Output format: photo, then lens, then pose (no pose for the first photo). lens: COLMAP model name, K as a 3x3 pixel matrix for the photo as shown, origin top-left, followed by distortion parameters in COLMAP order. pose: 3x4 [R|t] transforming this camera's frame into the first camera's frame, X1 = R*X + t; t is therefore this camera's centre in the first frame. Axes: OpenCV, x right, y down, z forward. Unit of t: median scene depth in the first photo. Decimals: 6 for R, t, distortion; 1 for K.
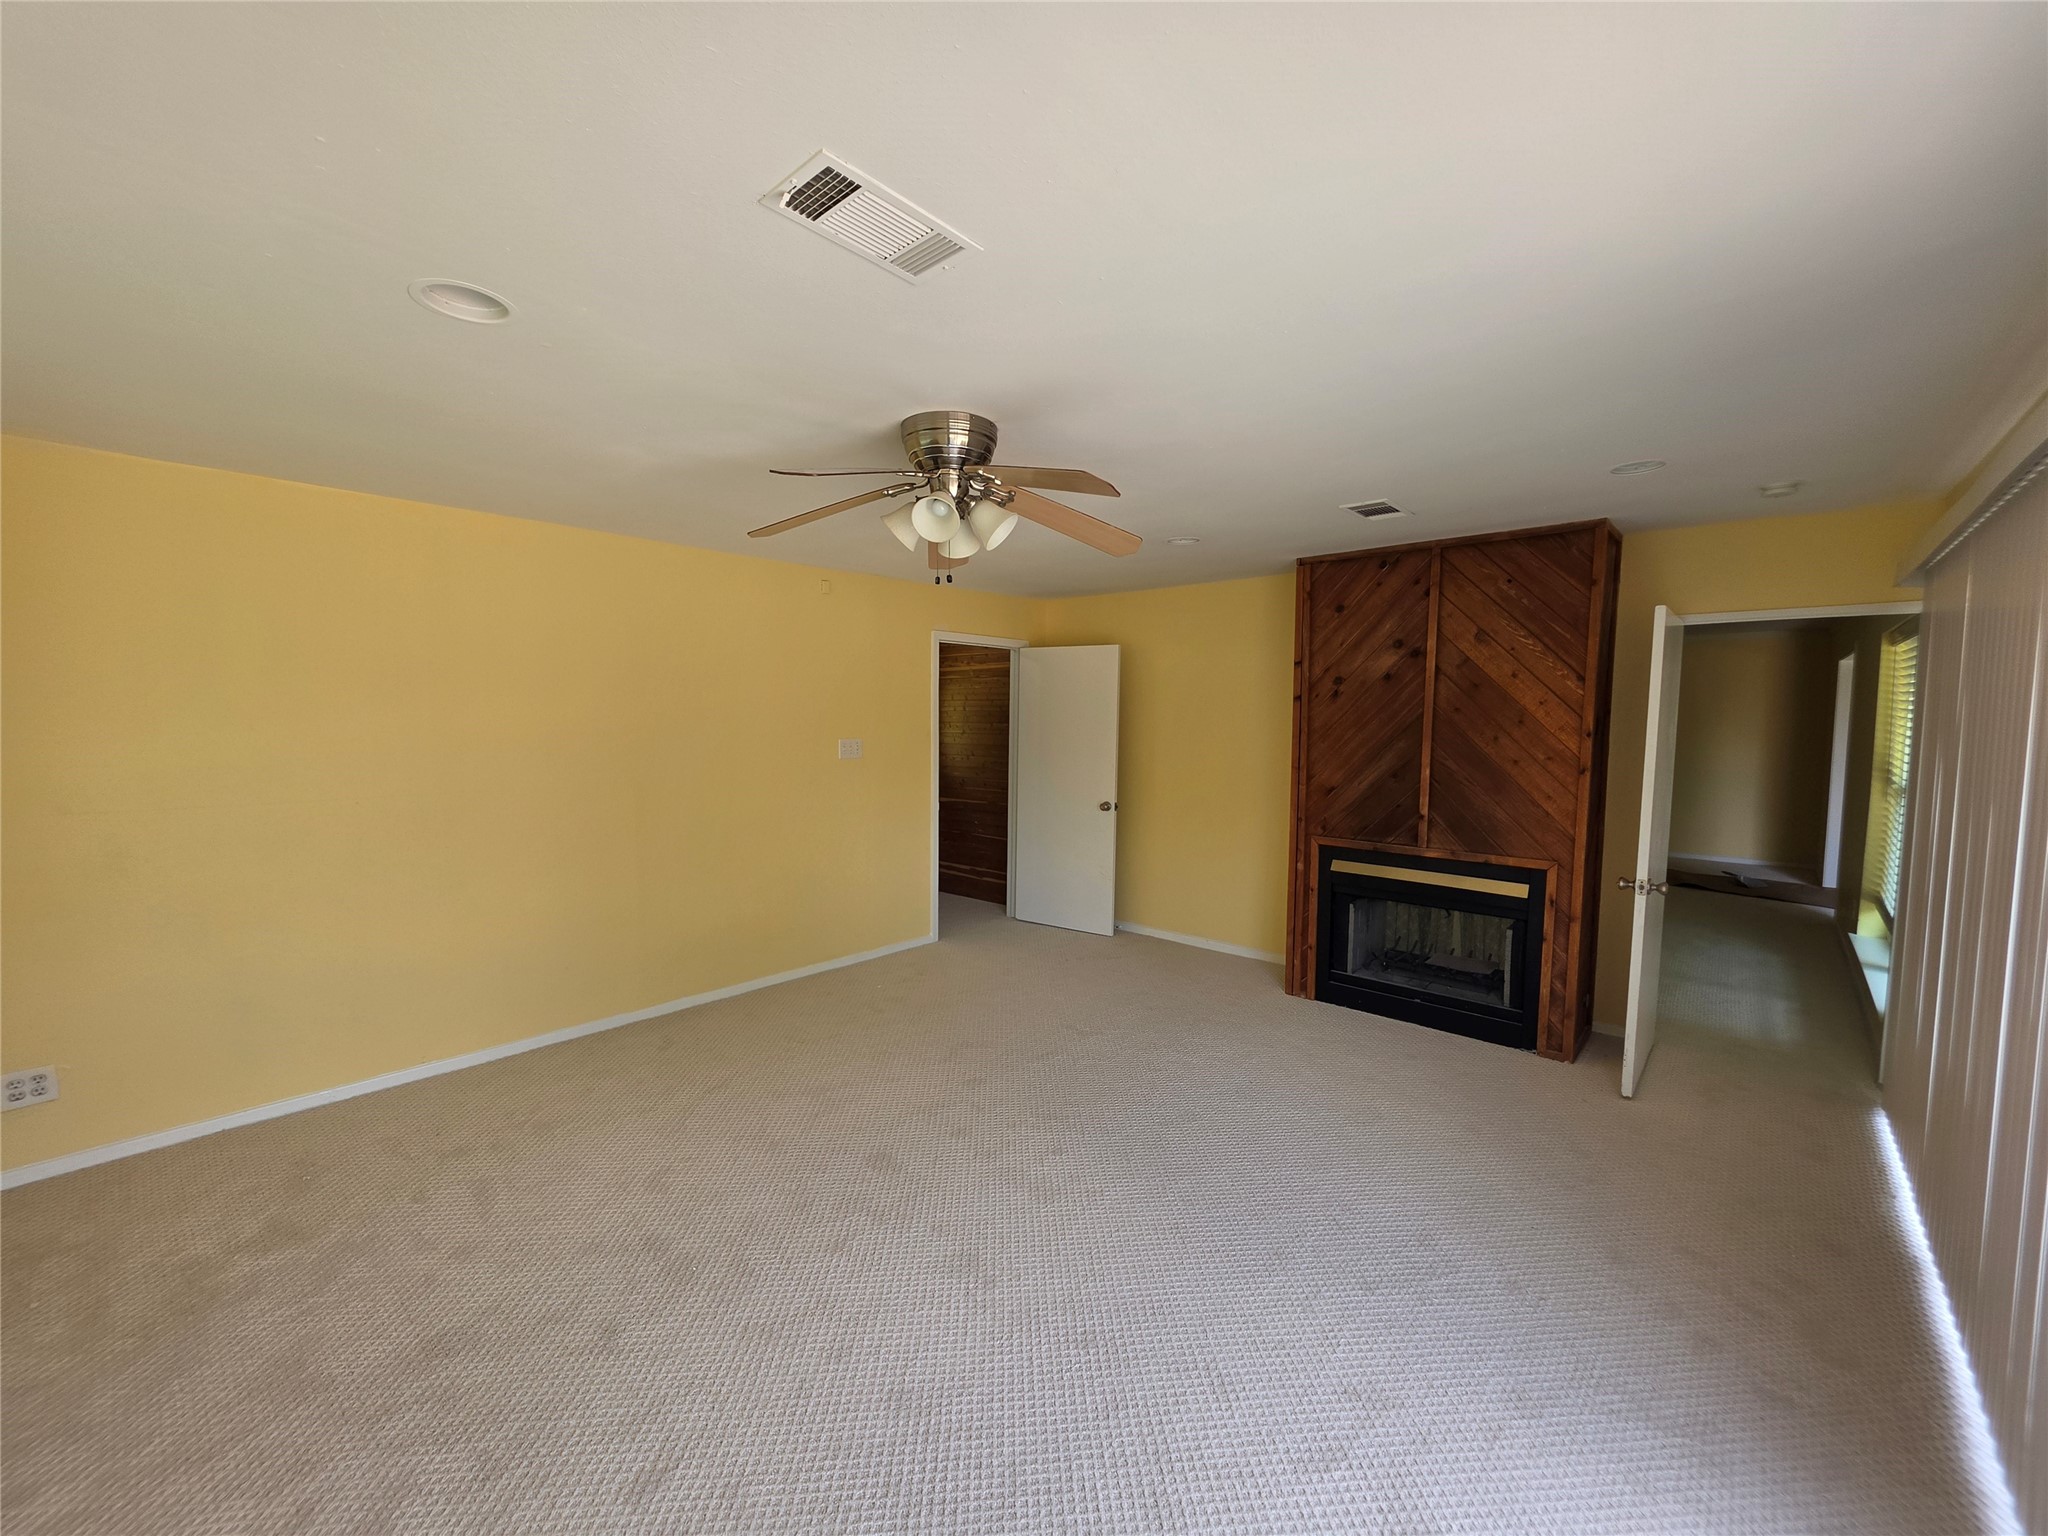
lens RADIAL K [[816.6, 0, 1022.2], [0, 816.6, 770.5], [0, 0, 1]] dist [-0.004718, 0.000222]
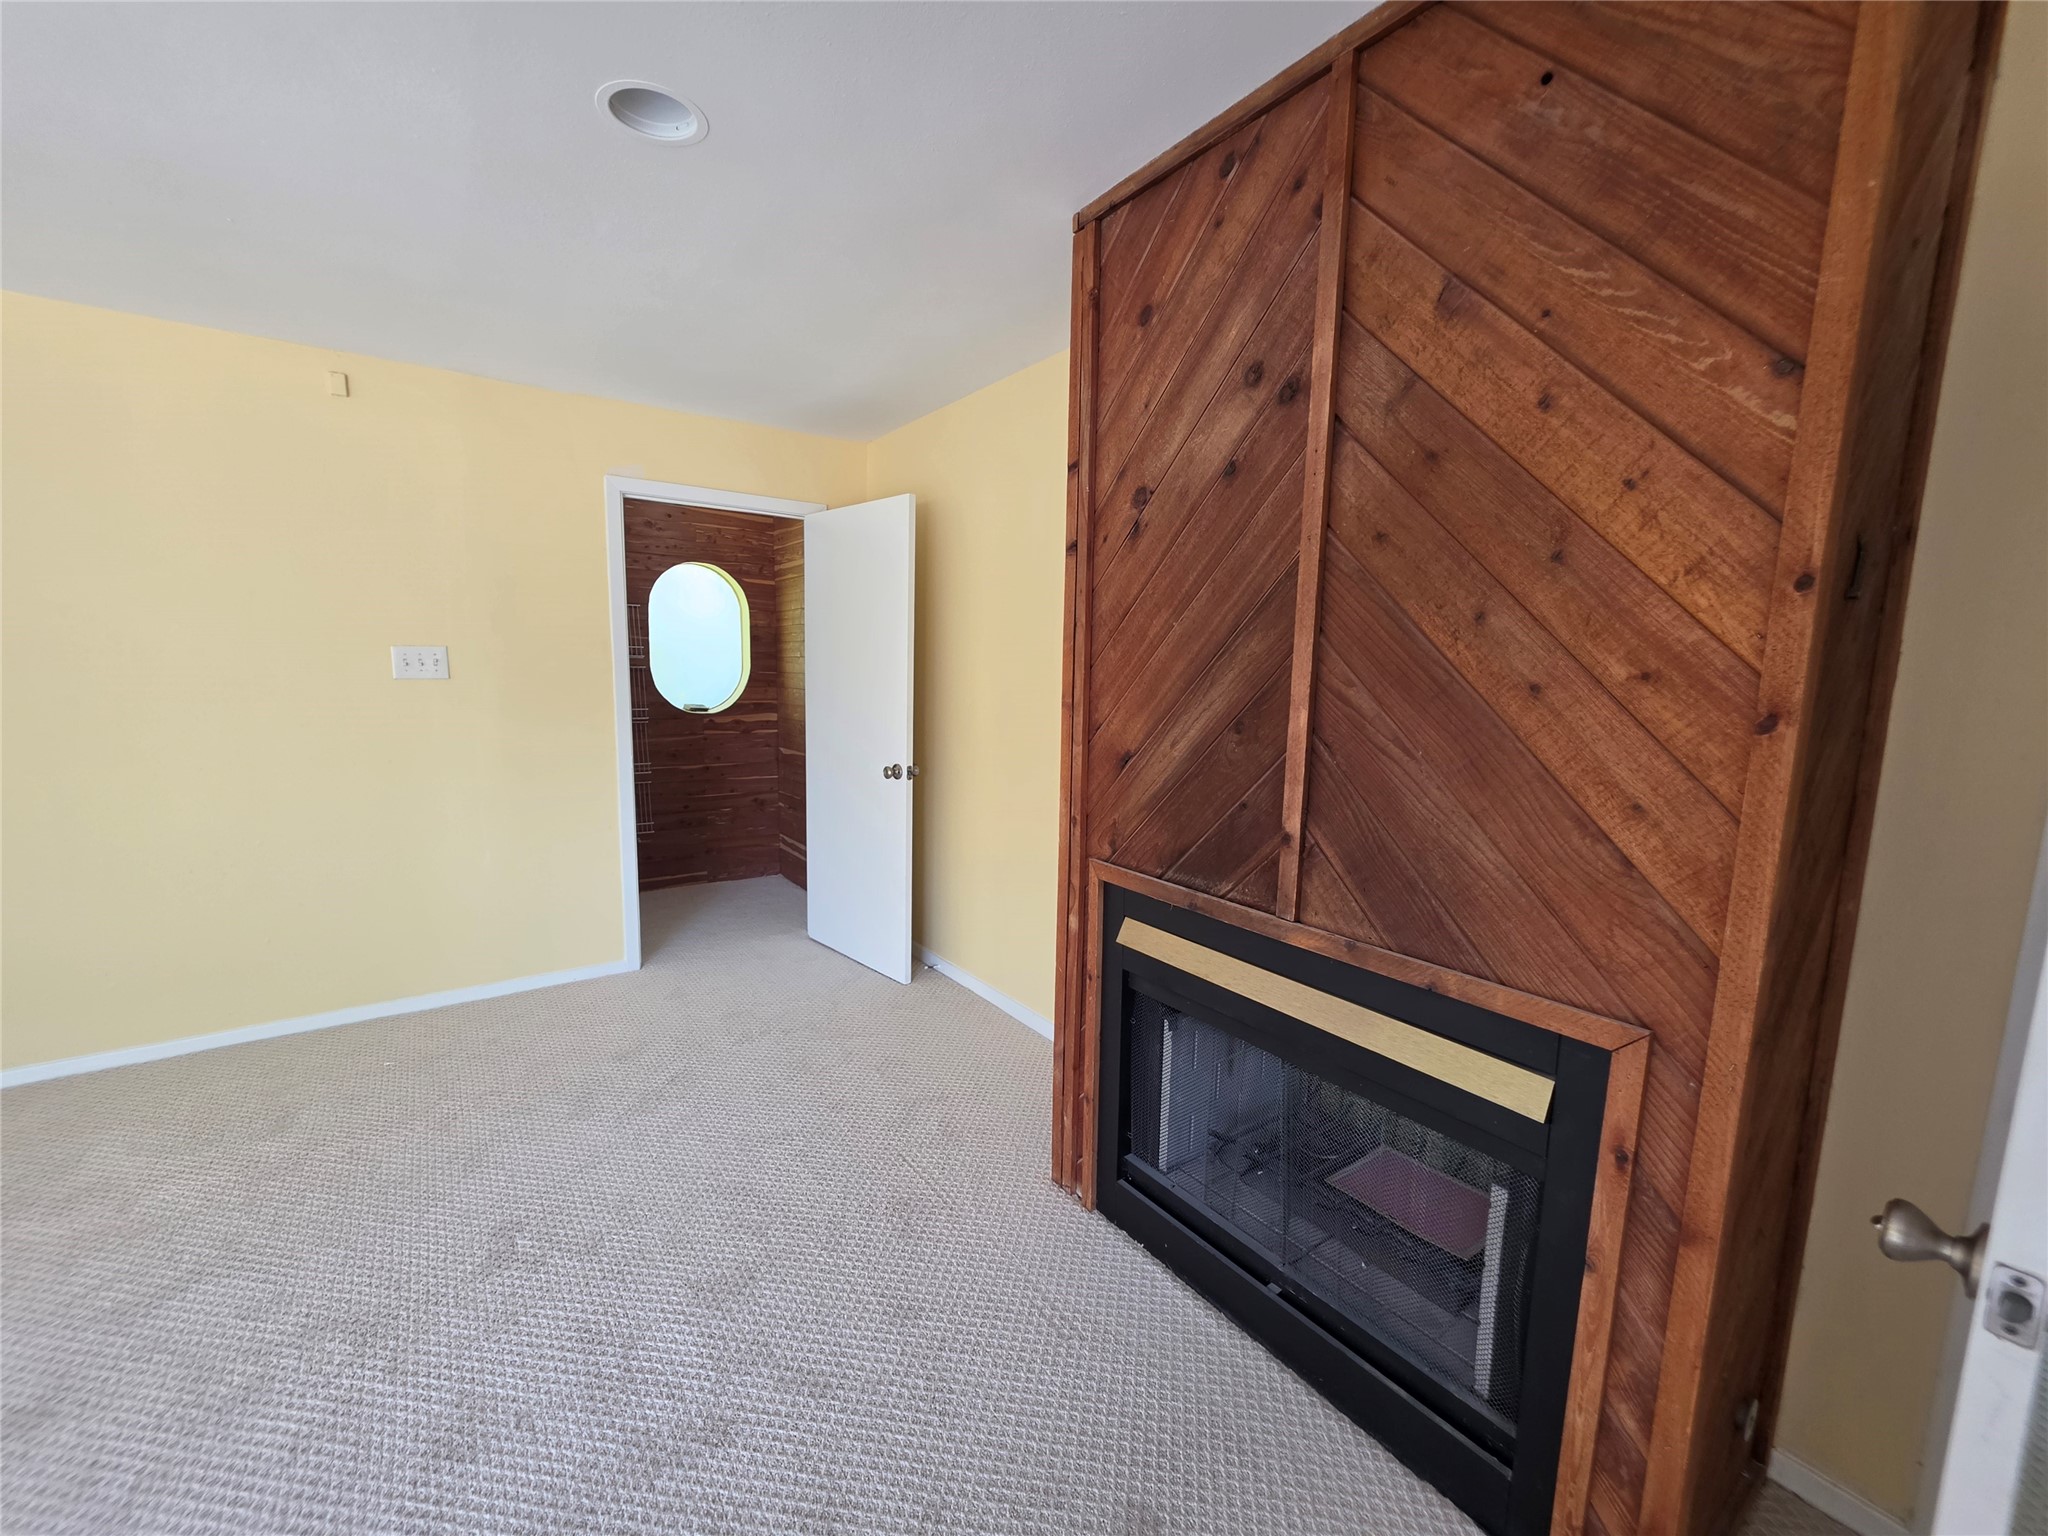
lens RADIAL K [[816.6, 0, 1025.9], [0, 816.6, 770.4], [0, 0, 1]] dist [-0.004718, 0.000222]
pose [[0.977625, 0.046524, -0.205144, 0.456808], [-0.036466, 0.997952, 0.052546, 0.010571], [0.207168, -0.043890, 0.977320, 0.621766]]
